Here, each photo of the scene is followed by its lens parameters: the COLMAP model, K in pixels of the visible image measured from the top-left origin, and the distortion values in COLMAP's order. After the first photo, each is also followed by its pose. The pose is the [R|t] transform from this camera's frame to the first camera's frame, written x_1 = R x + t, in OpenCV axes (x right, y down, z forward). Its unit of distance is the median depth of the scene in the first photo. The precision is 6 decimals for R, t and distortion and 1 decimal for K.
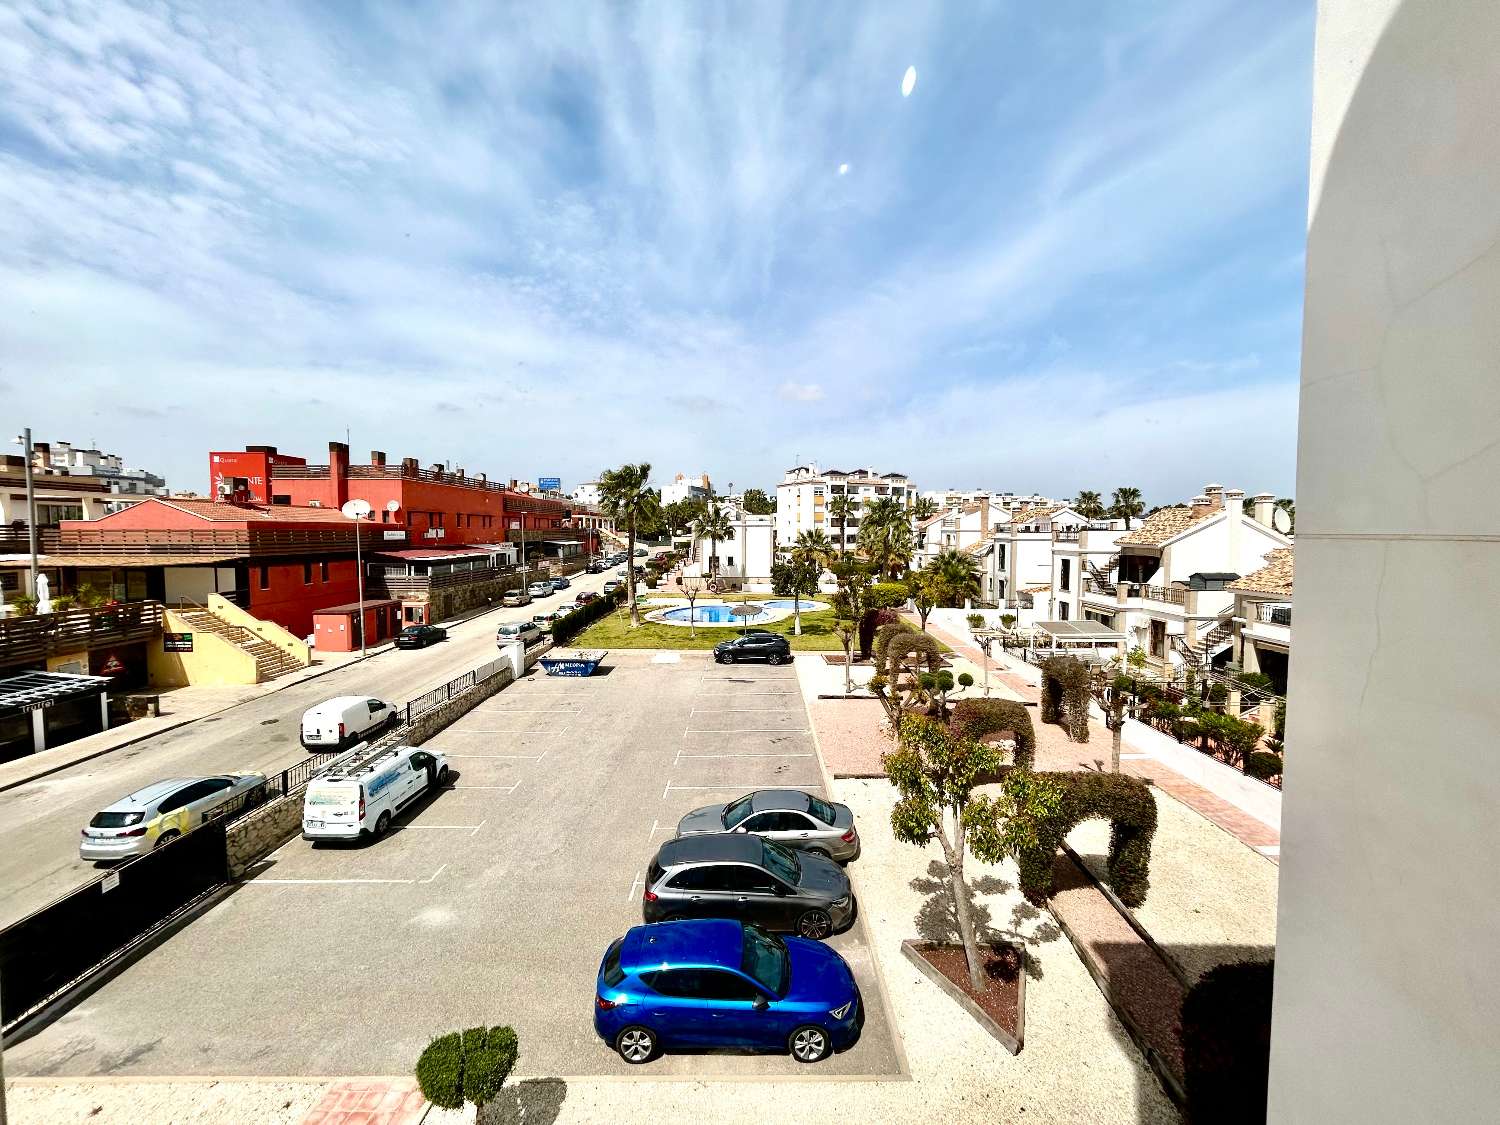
lens RADIAL K [[603.3, 0, 748.5], [0, 603.3, 561.0], [0, 0, 1]] dist [-0.000218, 0.000471]
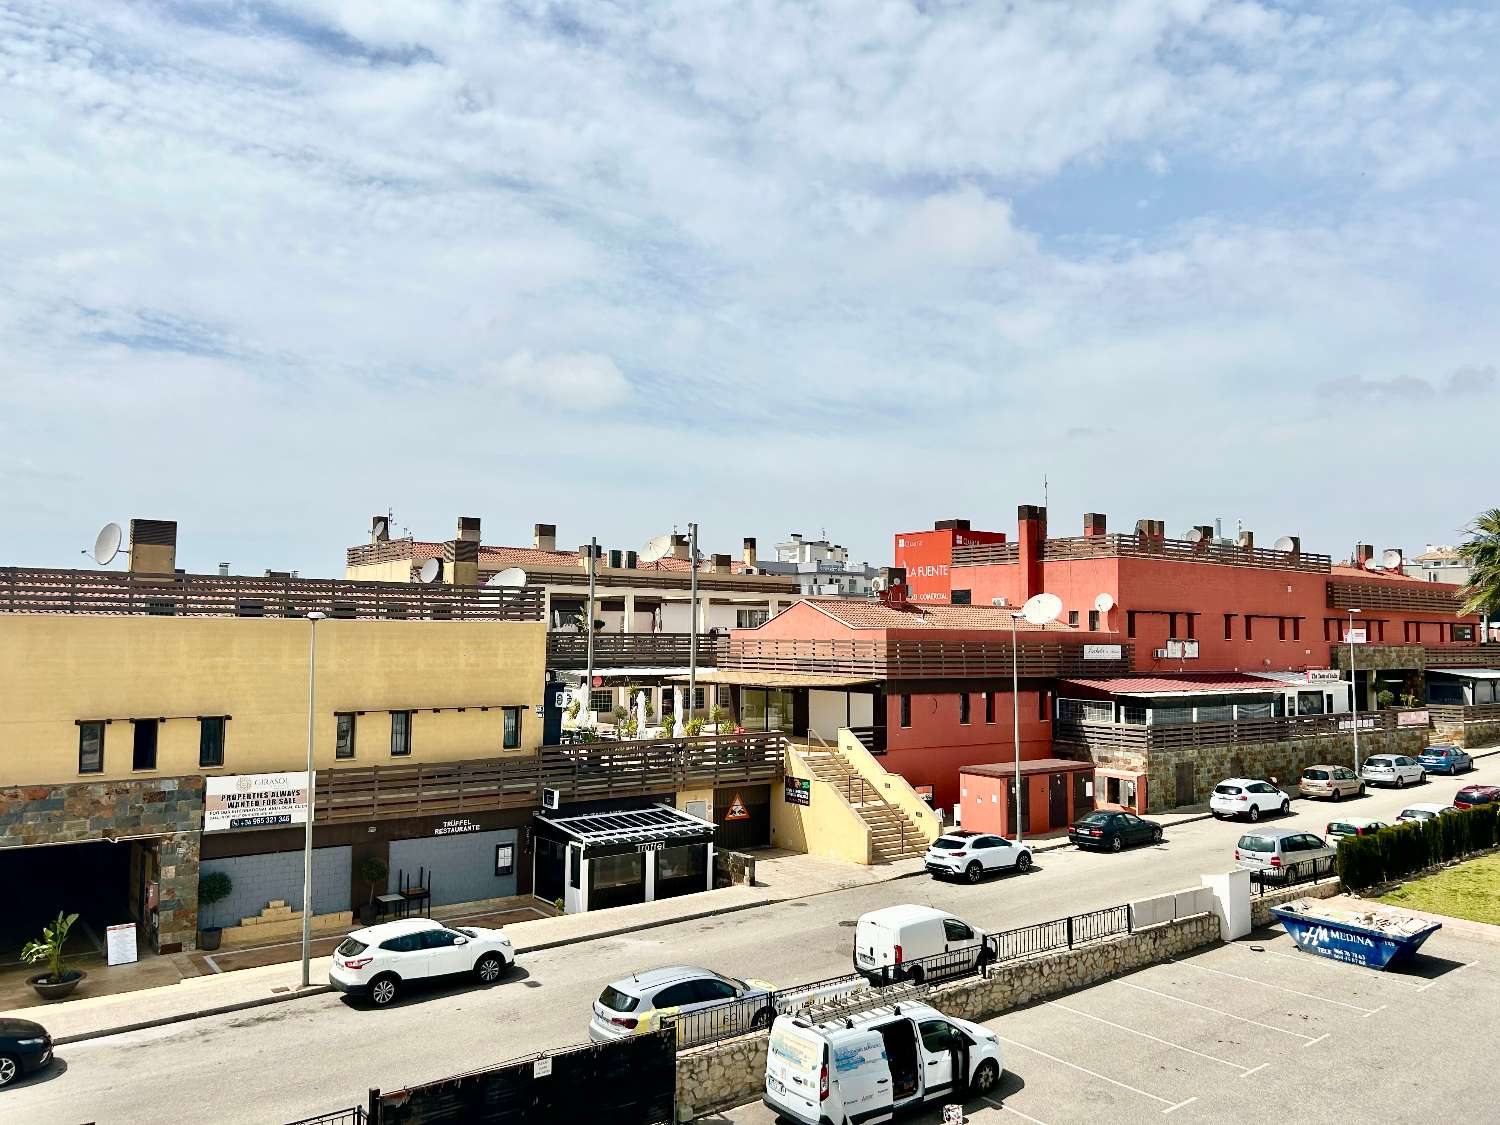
lens RADIAL K [[1126.8, 0, 750.0], [0, 1126.8, 562.5], [0, 0, 1]] dist [0.045520, -0.063771]
pose [[0.604183, -0.049333, -0.795317, 0.125962], [-0.049520, 0.993828, -0.099266, -0.003879], [0.795305, 0.099359, 0.598011, 0.077816]]
